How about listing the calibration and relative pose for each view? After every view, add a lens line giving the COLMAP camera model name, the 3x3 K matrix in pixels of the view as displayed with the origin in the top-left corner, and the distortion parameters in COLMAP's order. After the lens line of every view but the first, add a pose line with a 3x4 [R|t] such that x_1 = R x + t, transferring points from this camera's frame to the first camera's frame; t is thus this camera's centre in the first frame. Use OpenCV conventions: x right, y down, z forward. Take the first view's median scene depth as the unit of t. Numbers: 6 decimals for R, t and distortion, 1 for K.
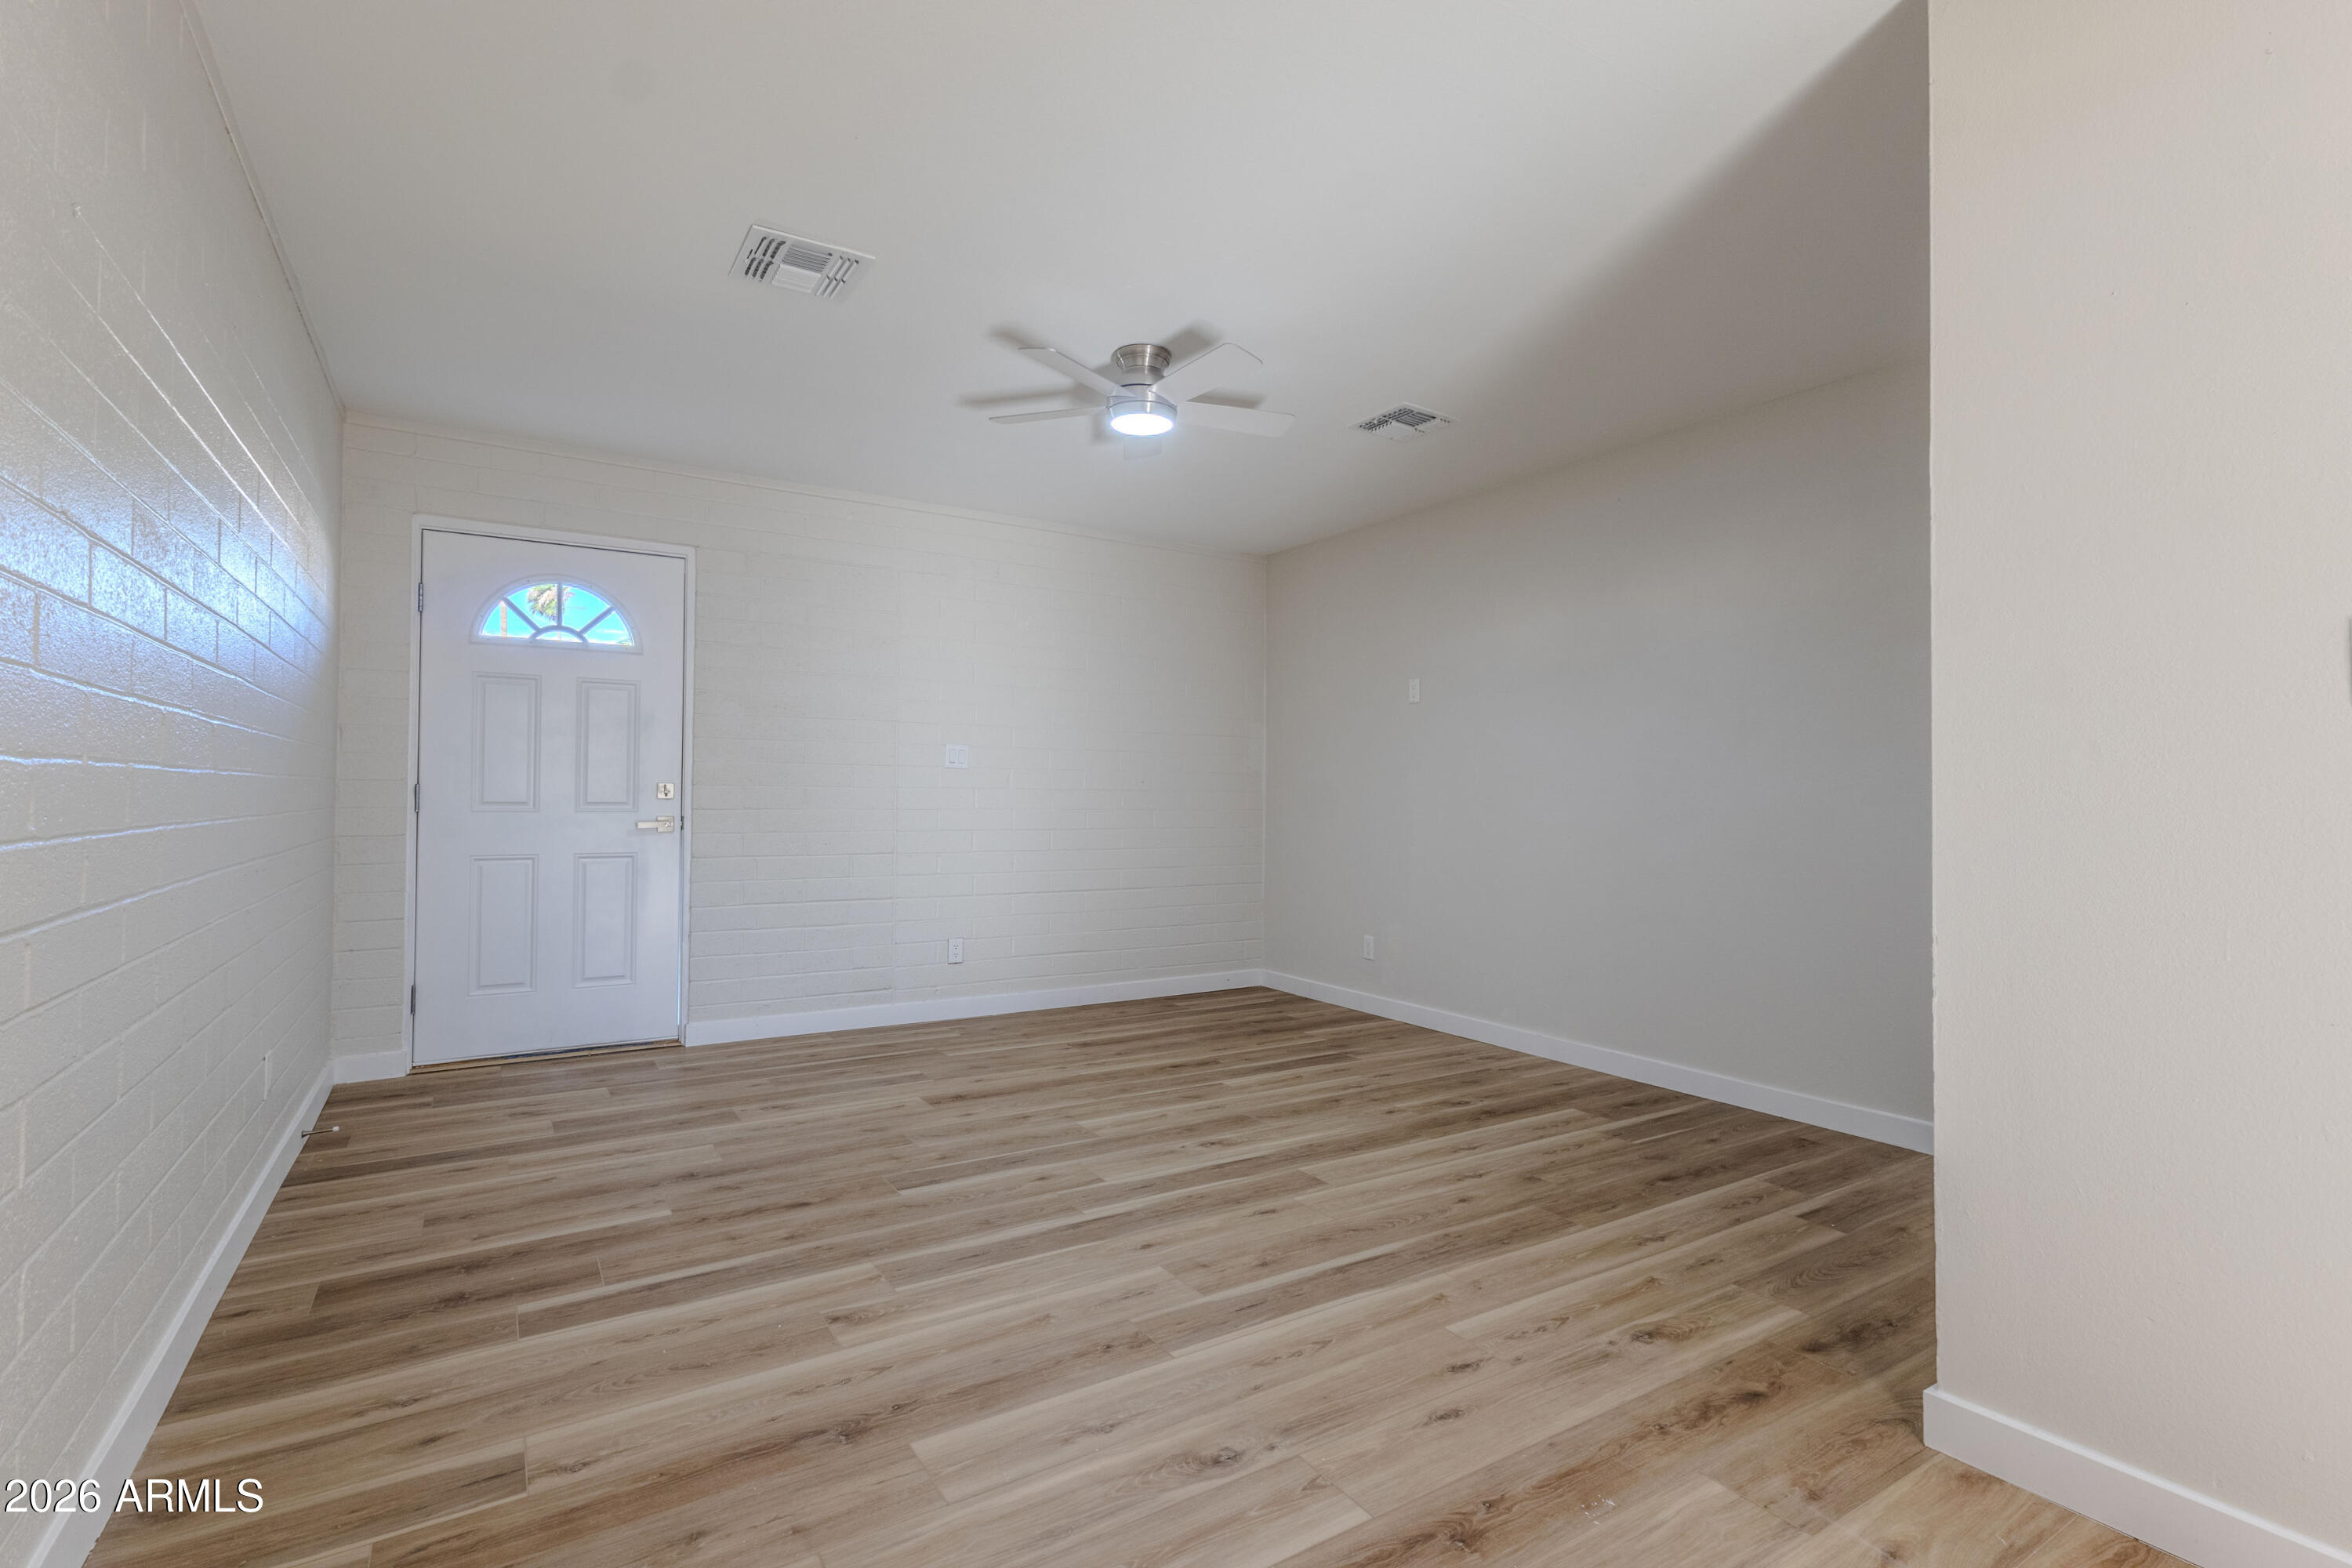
lens RADIAL K [[1085.9, 0, 1177.8], [0, 1085.9, 777.9], [0, 0, 1]] dist [0.001870, -0.000169]
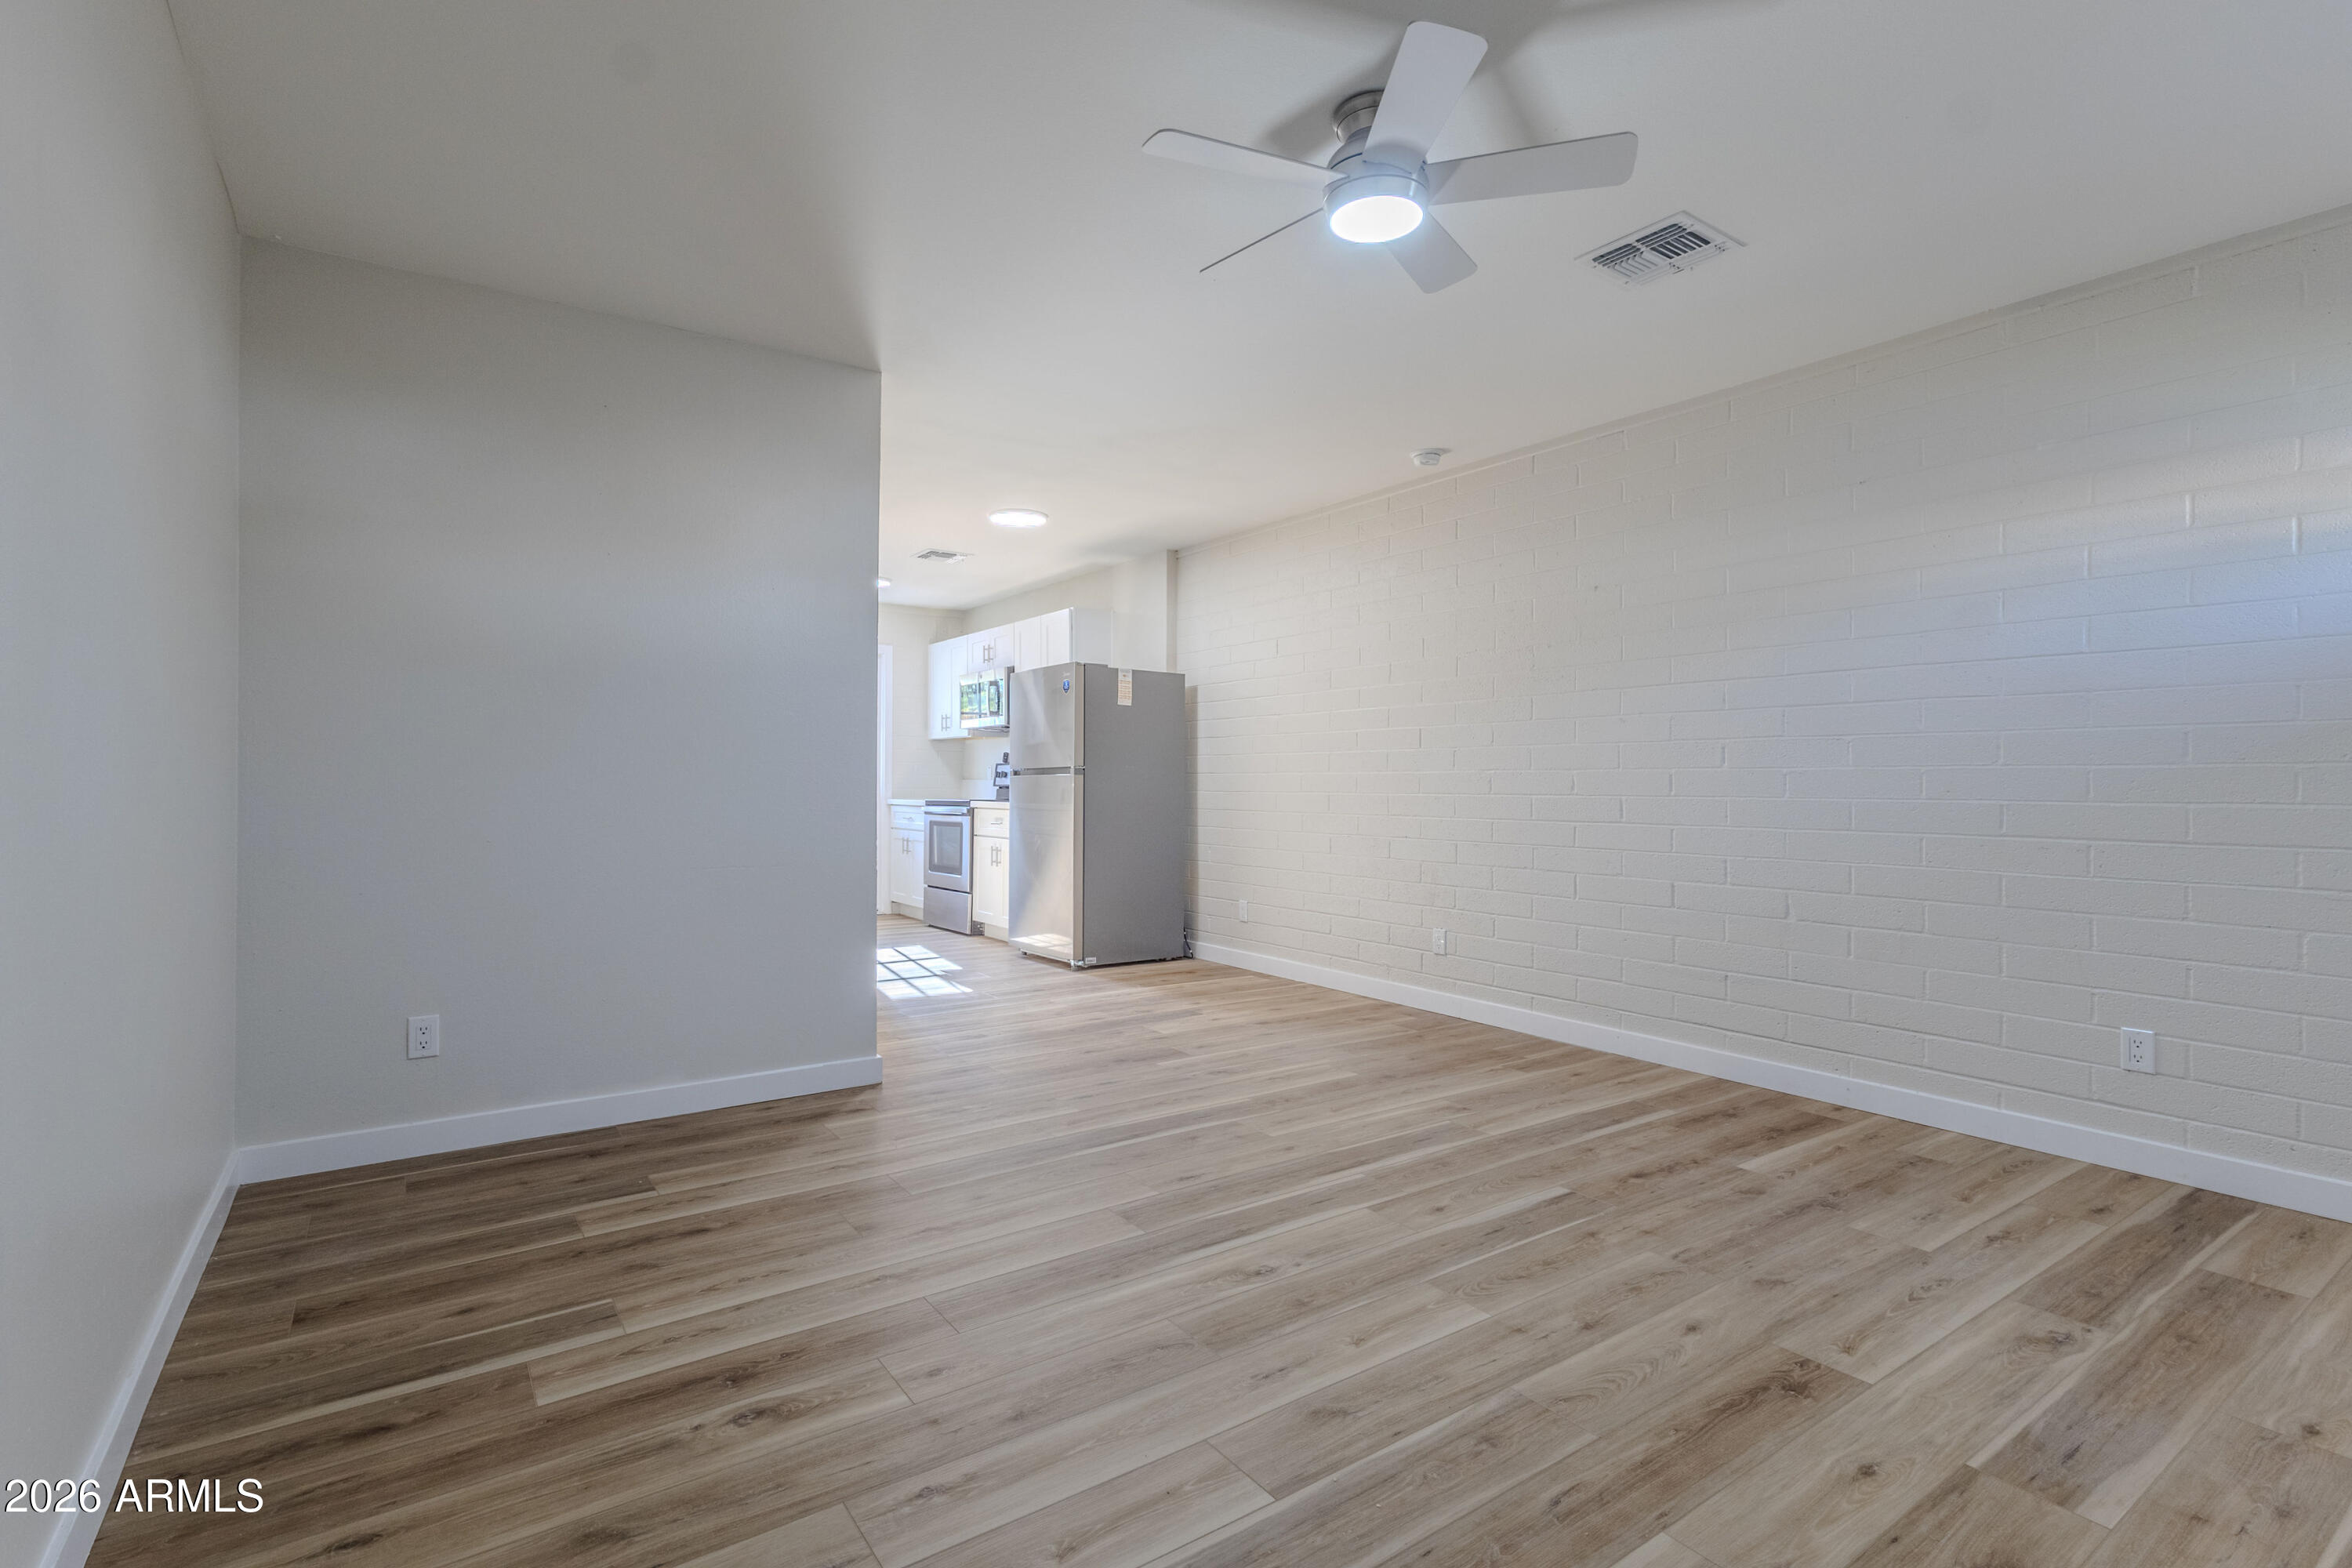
lens RADIAL K [[1088.1, 0, 1169.4], [0, 1088.1, 781.5], [0, 0, 1]] dist [0.005918, 0.001231]
pose [[-0.999326, -0.012941, -0.034352, 0.126118], [-0.012307, 0.999751, -0.018597, 0.039817], [0.034584, -0.018162, -0.999237, 1.841623]]
